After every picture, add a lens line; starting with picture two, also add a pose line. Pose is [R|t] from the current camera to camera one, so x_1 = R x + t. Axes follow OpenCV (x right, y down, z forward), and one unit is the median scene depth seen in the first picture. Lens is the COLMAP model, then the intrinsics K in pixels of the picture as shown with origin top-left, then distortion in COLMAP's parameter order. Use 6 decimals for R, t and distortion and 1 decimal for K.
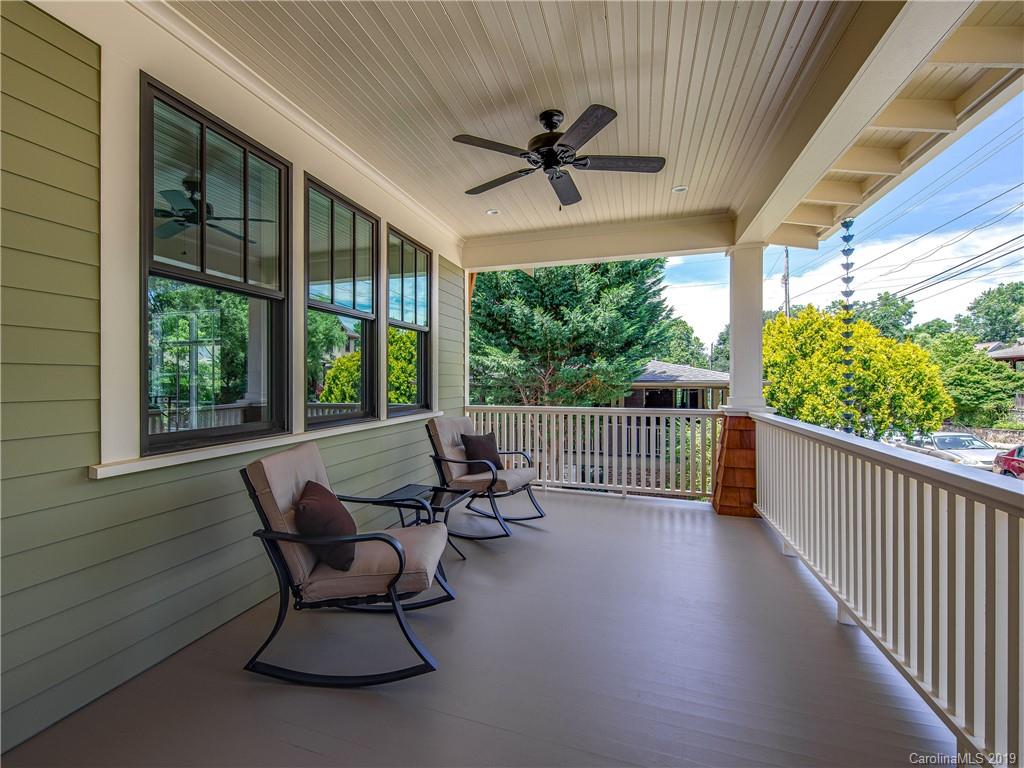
lens RADIAL K [[466.3, 0, 472.4], [0, 466.3, 381.8], [0, 0, 1]] dist [0.000857, 0.000006]
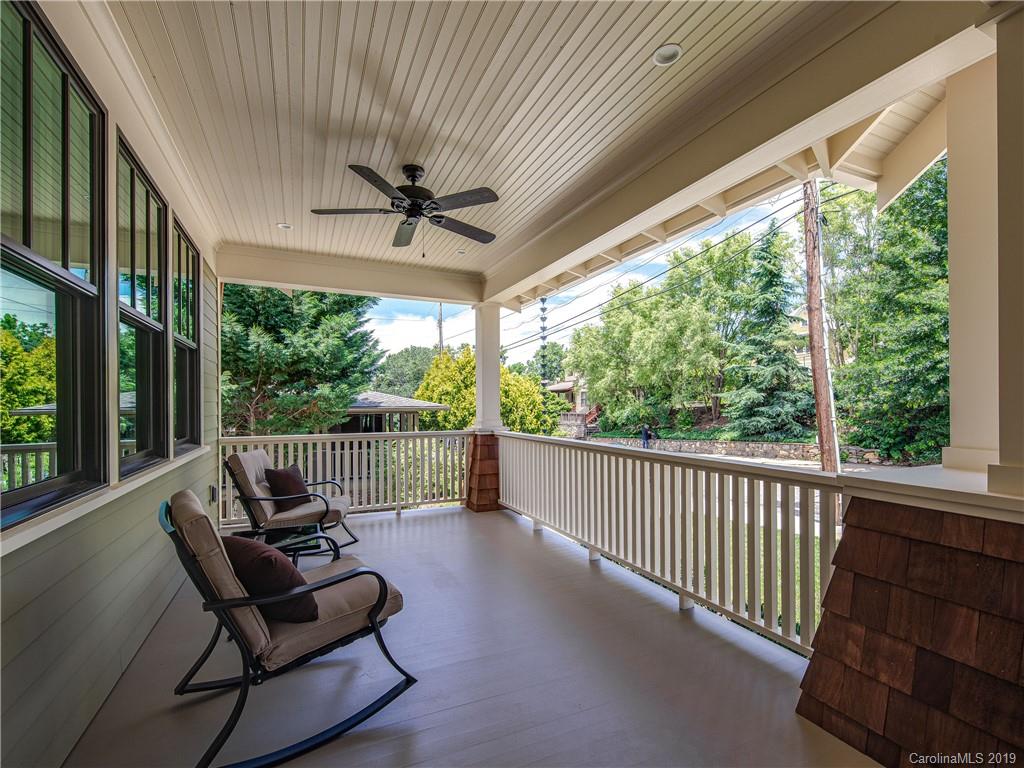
lens RADIAL K [[459.6, 0, 511.0], [0, 459.6, 407.5], [0, 0, 1]] dist [-0.000500, 0.000057]
pose [[0.715019, -0.007719, 0.699062, -0.221113], [0.007511, 0.999966, 0.003360, -0.003867], [-0.699064, 0.002848, 0.715053, 0.030117]]
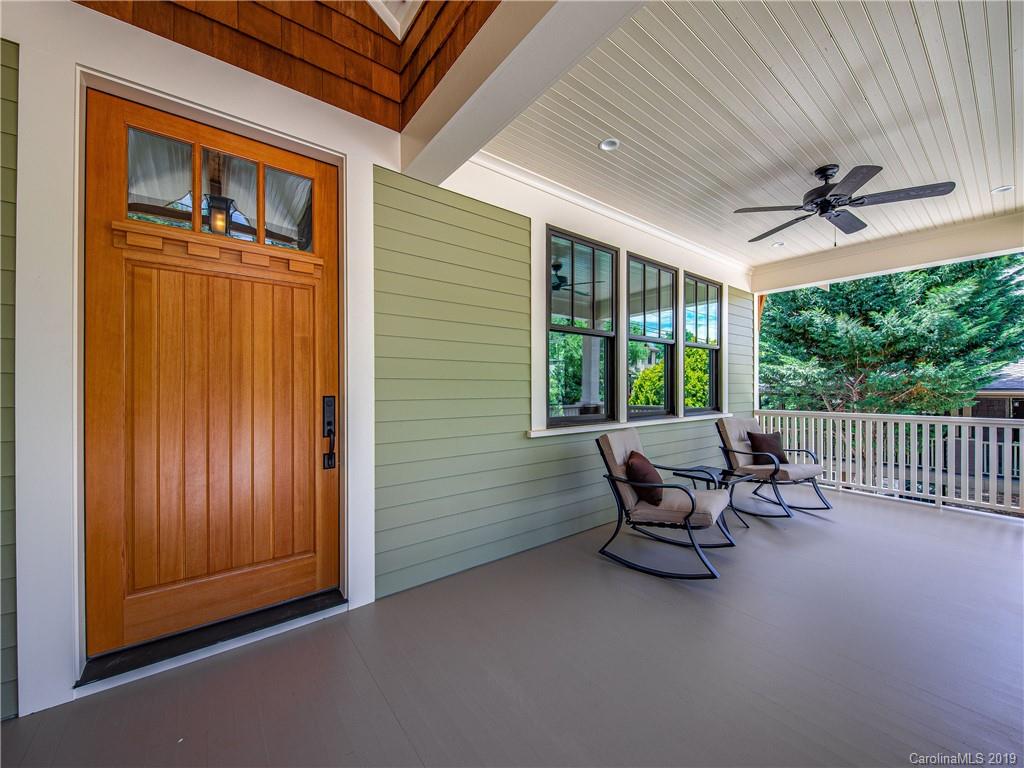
lens RADIAL K [[400.4, 0, 533.8], [0, 400.4, 390.8], [0, 0, 1]] dist [-0.000325, -0.000095]
pose [[0.857268, 0.000836, -0.514869, 0.027452], [0.000611, 0.999996, 0.002642, 0.000885], [0.514869, -0.002579, 0.857265, -0.146049]]
